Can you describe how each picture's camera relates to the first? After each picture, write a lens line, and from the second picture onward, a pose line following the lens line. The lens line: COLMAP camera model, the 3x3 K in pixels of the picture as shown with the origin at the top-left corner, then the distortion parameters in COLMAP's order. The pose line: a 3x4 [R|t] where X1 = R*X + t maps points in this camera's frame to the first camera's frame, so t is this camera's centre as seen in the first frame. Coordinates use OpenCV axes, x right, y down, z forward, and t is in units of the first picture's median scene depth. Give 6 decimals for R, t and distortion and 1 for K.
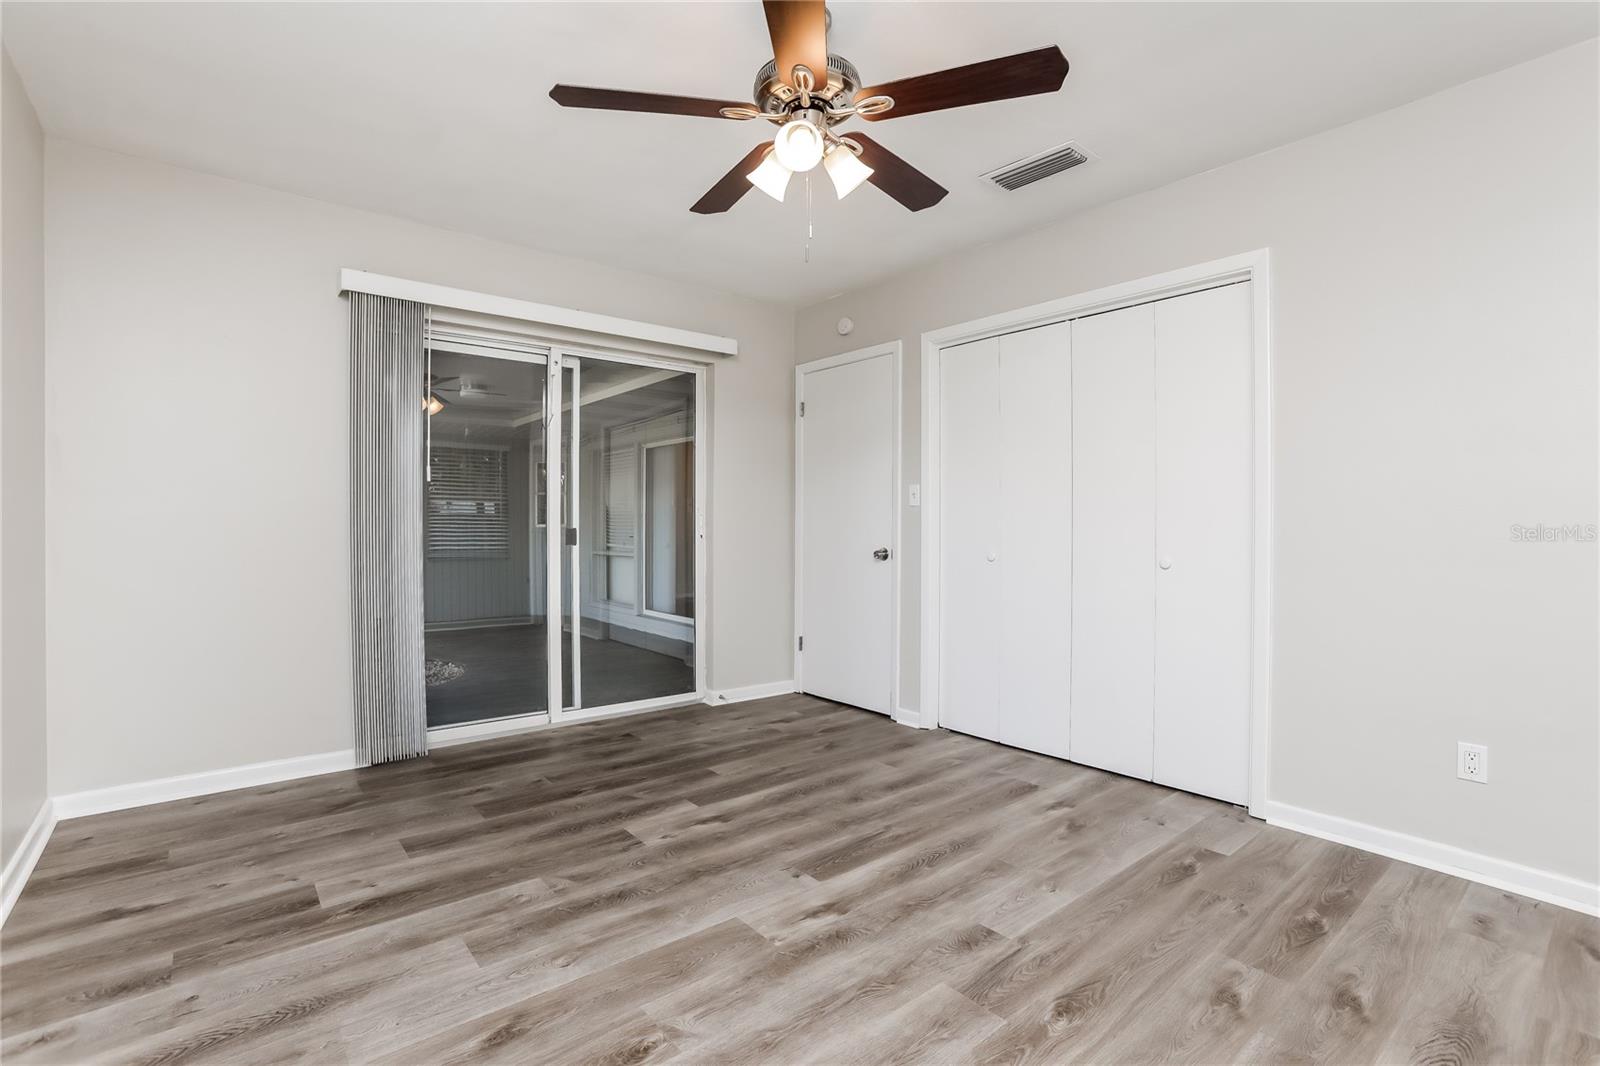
lens RADIAL K [[738.4, 0, 800.0], [0, 738.4, 533.0], [0, 0, 1]] dist [-0.002772, -0.000345]
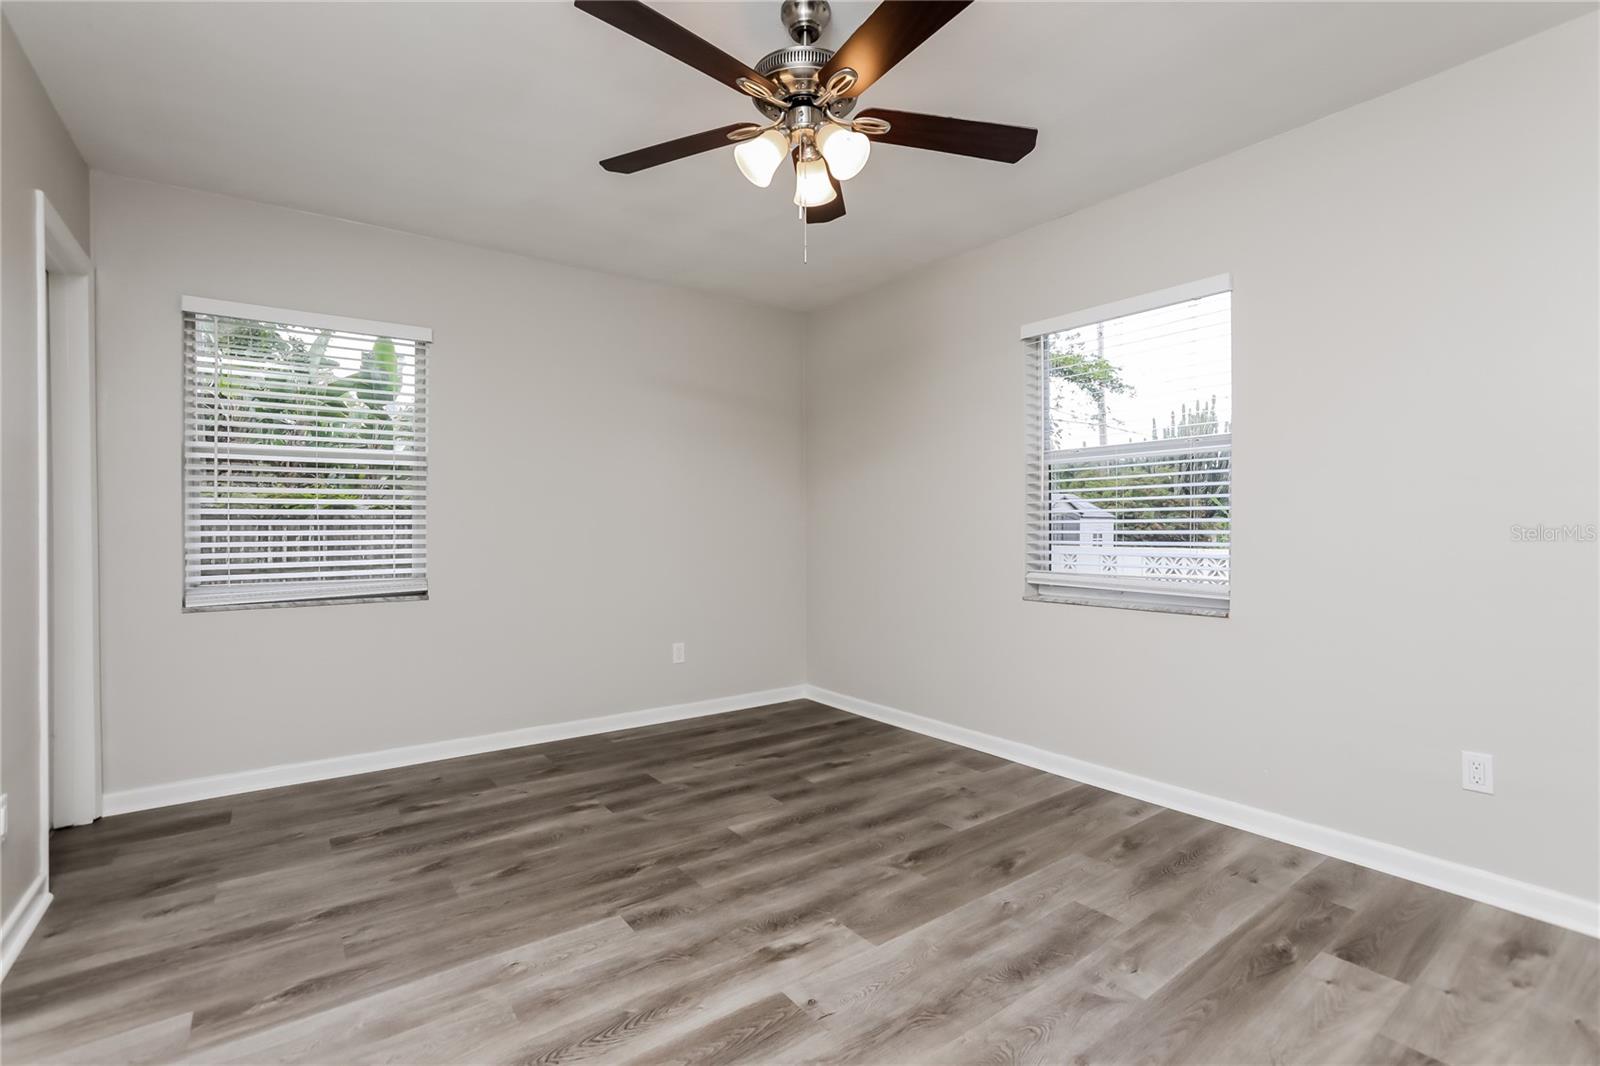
lens RADIAL K [[738.4, 0, 800.0], [0, 738.4, 533.0], [0, 0, 1]] dist [-0.002772, -0.000345]
pose [[-0.998826, -0.003341, 0.048329, -0.032055], [-0.002725, 0.999914, 0.012801, -0.031573], [-0.048368, 0.012654, -0.998749, 2.006235]]
